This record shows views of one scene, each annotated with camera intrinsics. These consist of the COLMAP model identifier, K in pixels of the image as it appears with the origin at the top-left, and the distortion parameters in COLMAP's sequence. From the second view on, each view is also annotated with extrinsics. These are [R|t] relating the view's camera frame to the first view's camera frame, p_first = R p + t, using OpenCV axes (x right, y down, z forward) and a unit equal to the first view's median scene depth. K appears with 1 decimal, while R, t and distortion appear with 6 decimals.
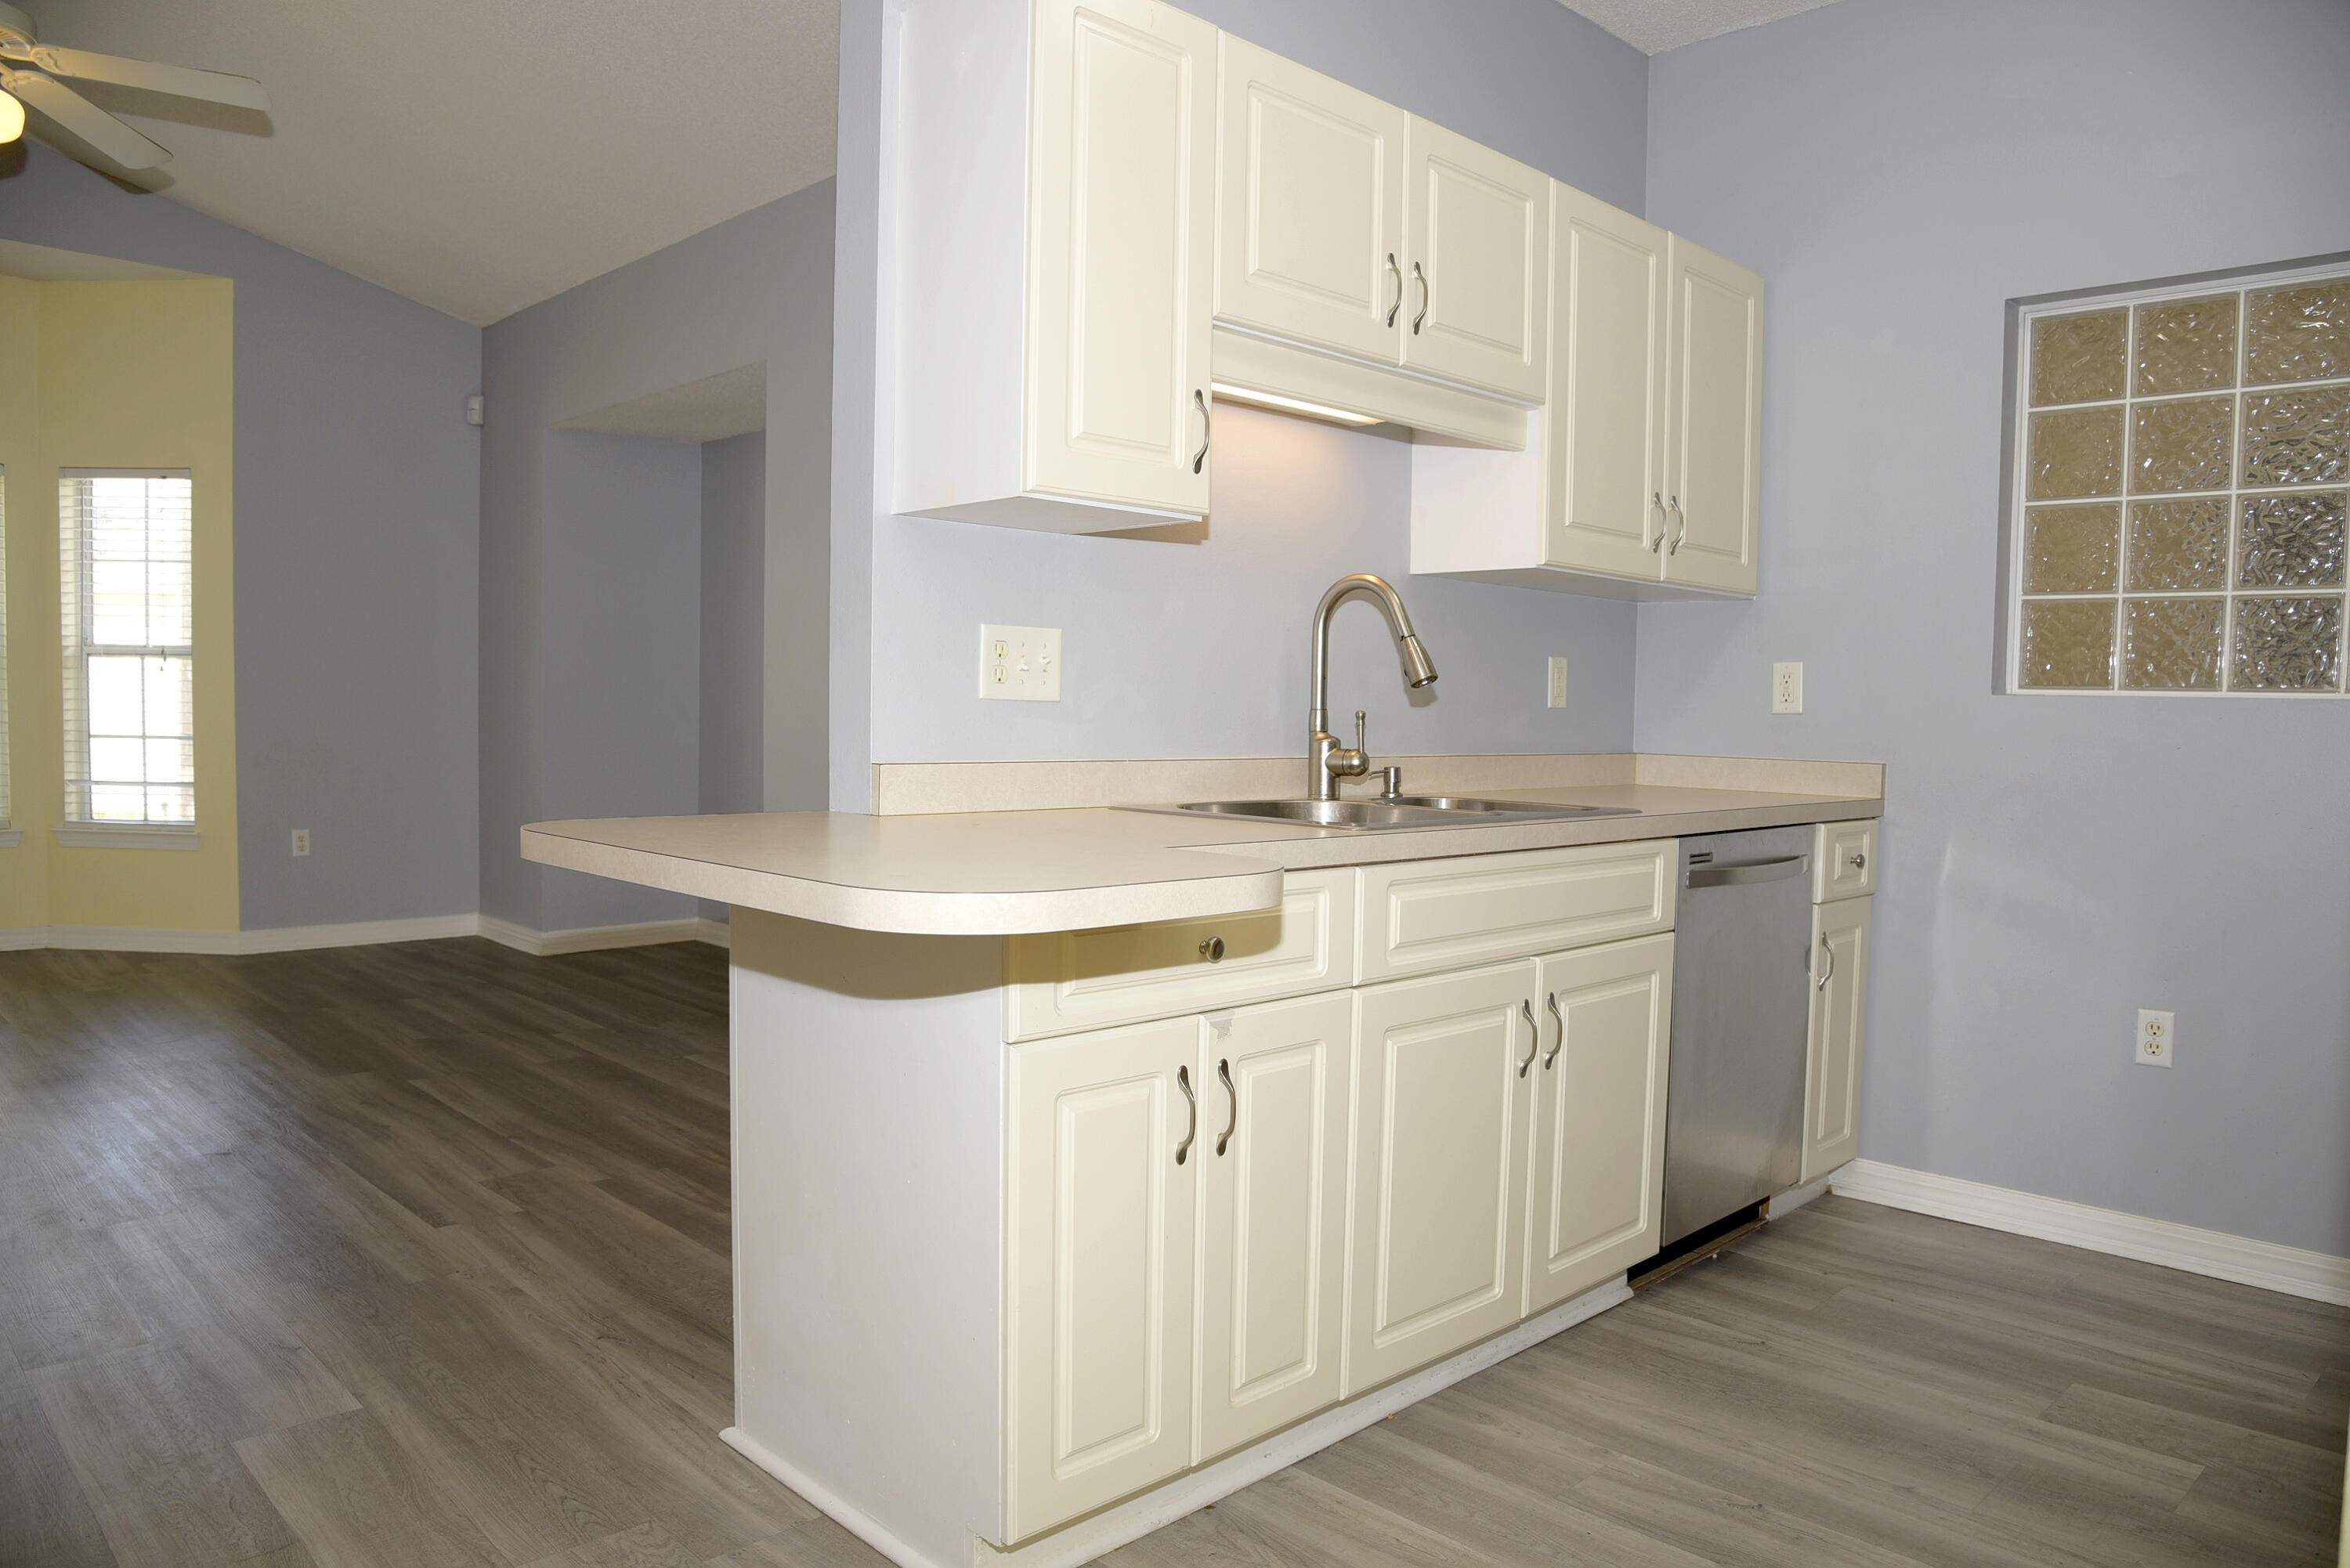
lens RADIAL K [[1592.8, 0, 1175.0], [0, 1592.8, 784.0], [0, 0, 1]] dist [-0.120928, 0.076279]
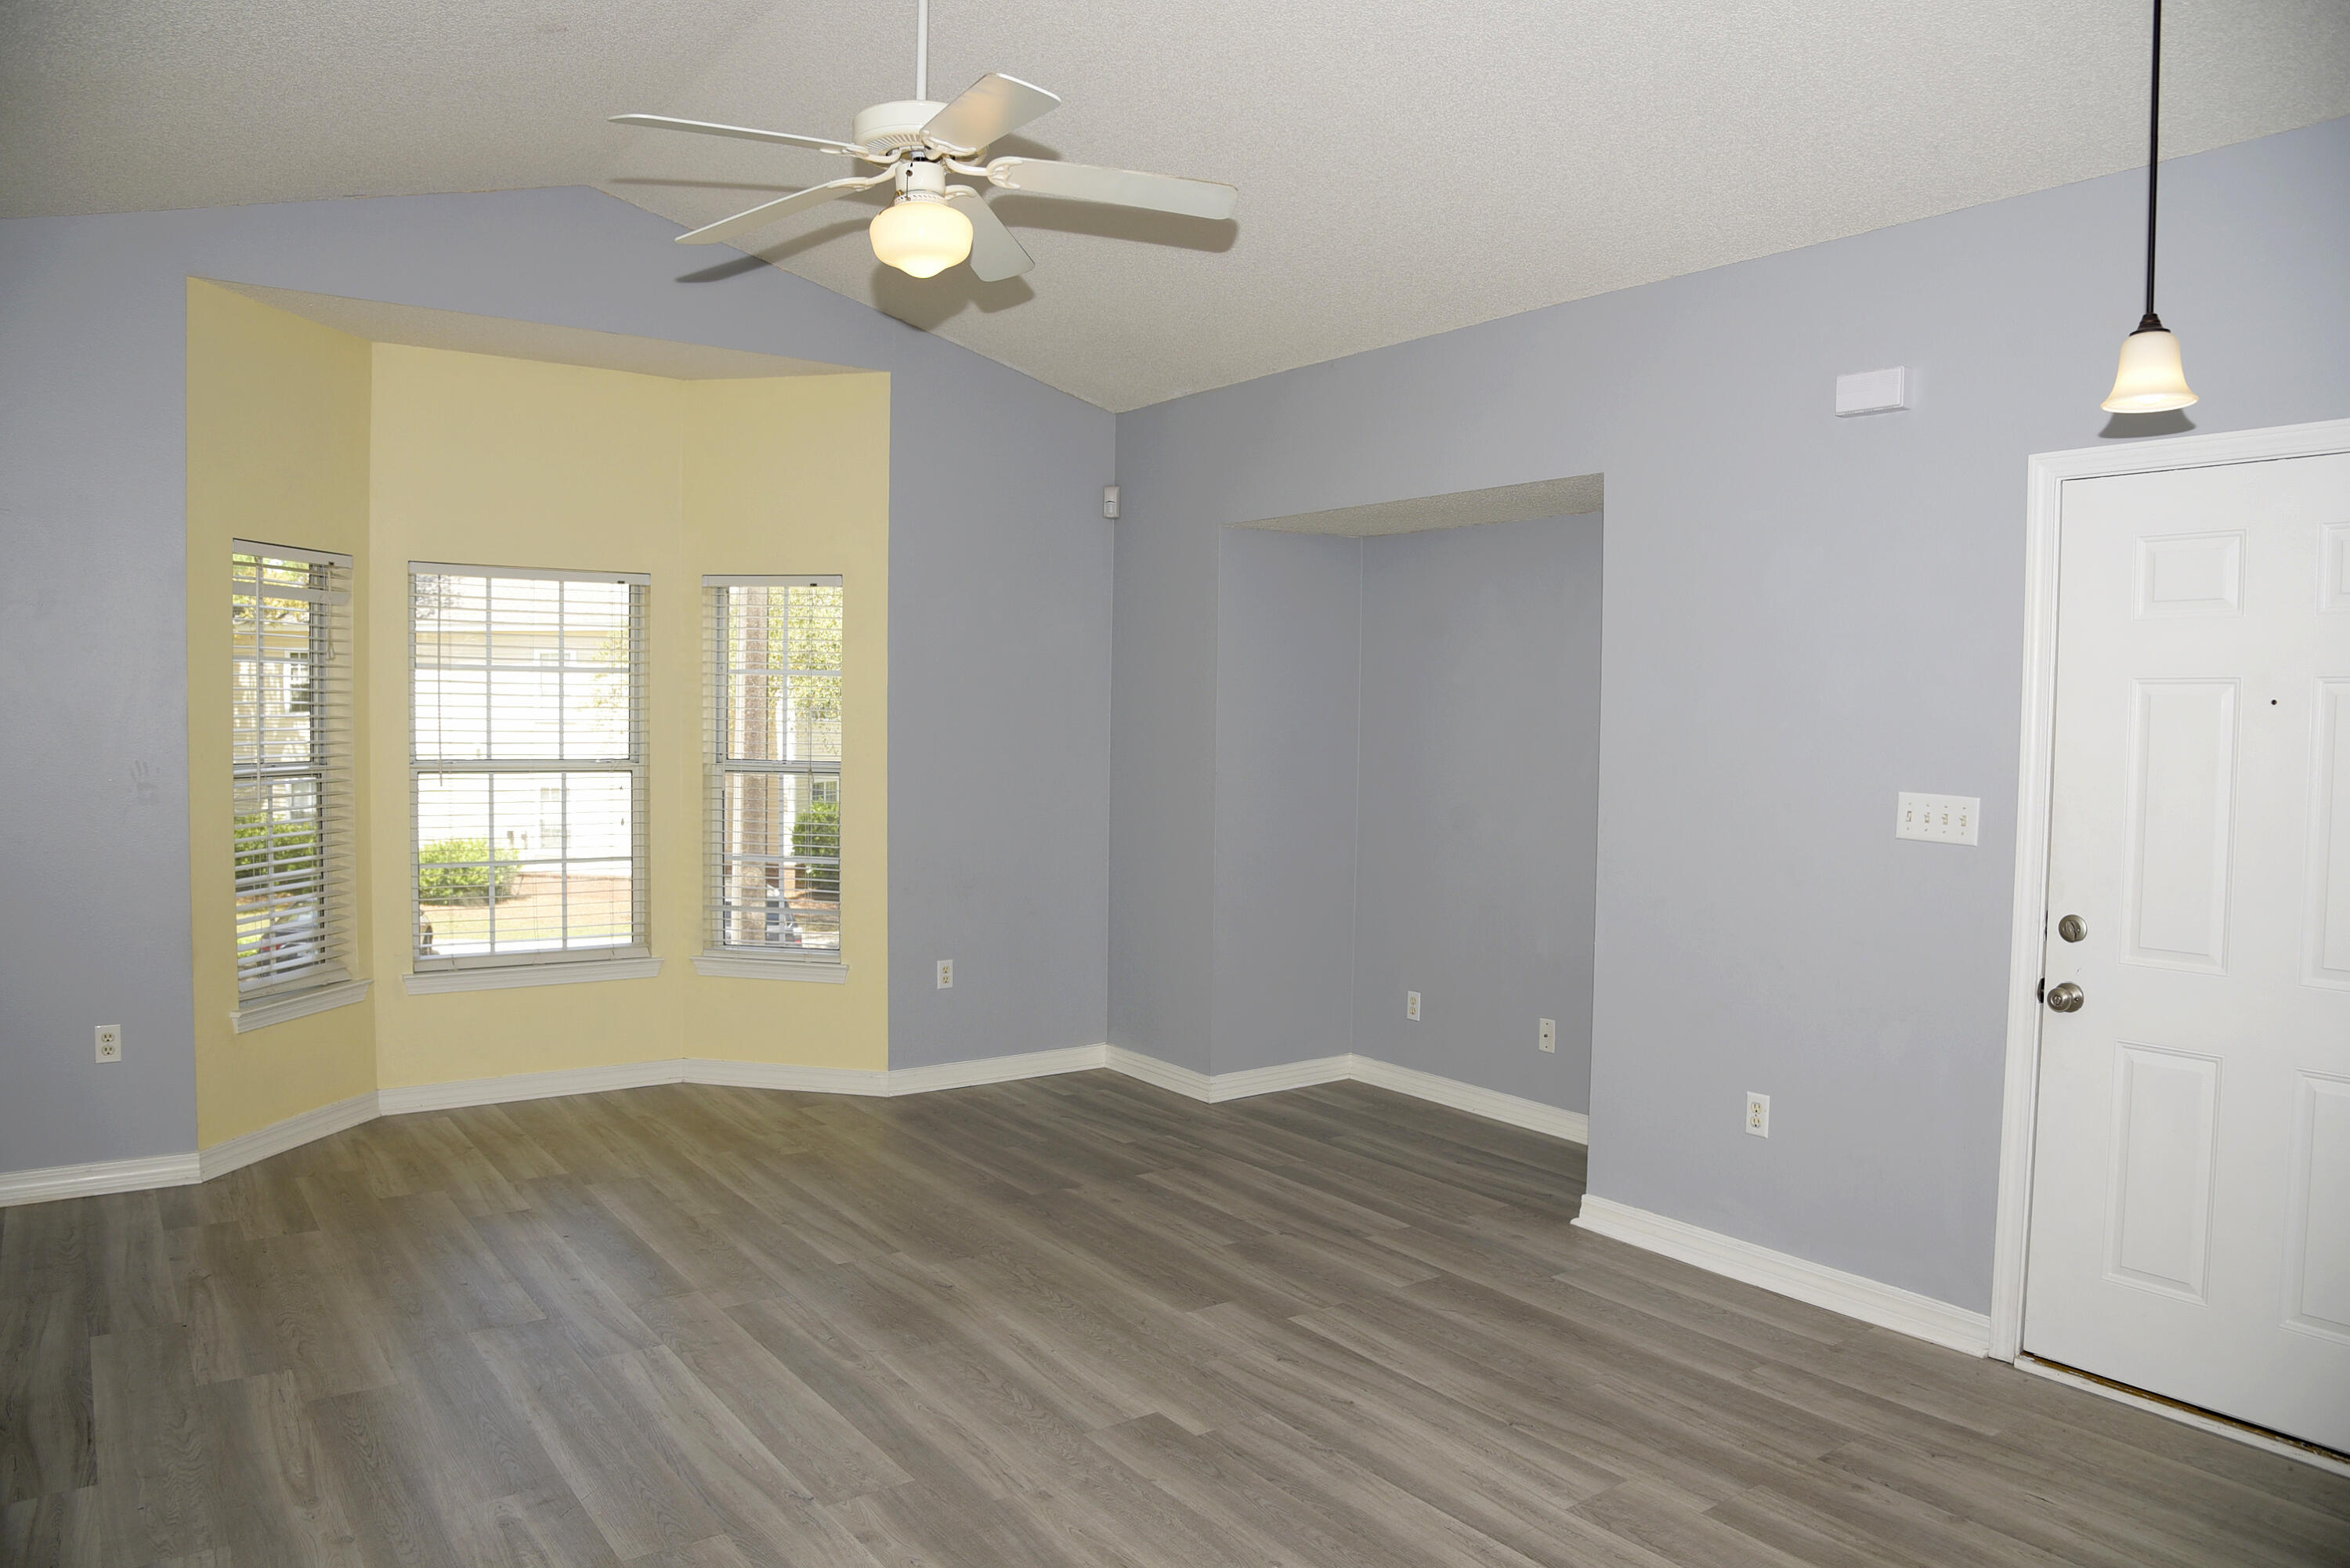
lens RADIAL K [[1592.8, 0, 1175.0], [0, 1592.8, 784.0], [0, 0, 1]] dist [-0.120928, 0.076279]
pose [[0.989368, 0.001839, -0.145421, -0.385536], [-0.002938, 0.999969, -0.007343, -0.092795], [0.145403, 0.007692, 0.989343, 0.098396]]
